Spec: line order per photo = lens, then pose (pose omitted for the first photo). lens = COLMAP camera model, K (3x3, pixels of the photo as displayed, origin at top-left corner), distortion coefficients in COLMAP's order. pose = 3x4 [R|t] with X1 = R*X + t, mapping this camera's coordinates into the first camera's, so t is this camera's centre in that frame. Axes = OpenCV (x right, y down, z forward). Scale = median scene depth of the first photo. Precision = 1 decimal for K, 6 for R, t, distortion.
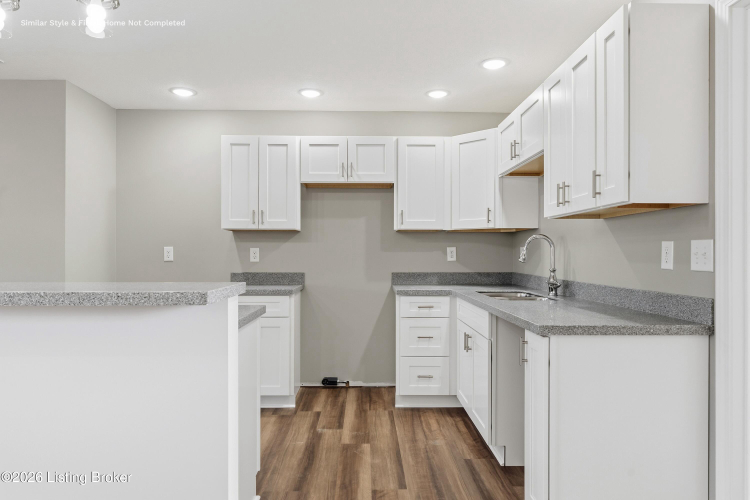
lens RADIAL K [[487.6, 0, 375.3], [0, 487.6, 250.6], [0, 0, 1]] dist [0.005983, 0.000449]
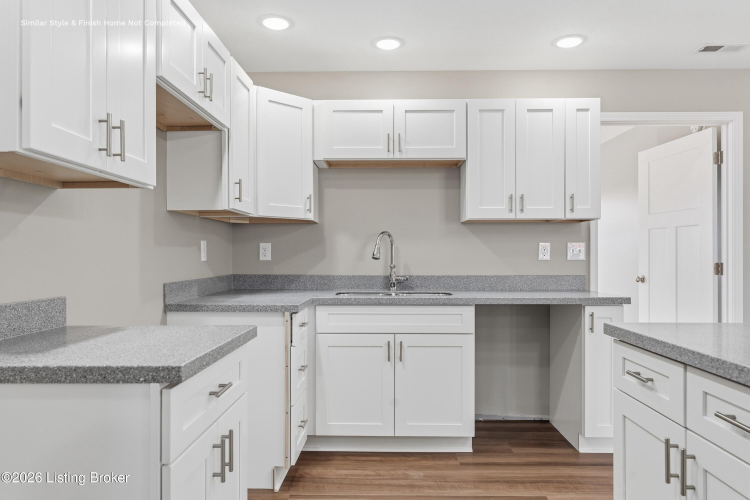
lens RADIAL K [[514.8, 0, 376.3], [0, 514.8, 254.6], [0, 0, 1]] dist [0.001747, 0.004513]
pose [[0.038928, -0.000776, 0.999242, -0.779312], [-0.002972, 0.999995, 0.000893, 0.015003], [-0.999238, -0.003004, 0.038926, 1.060191]]
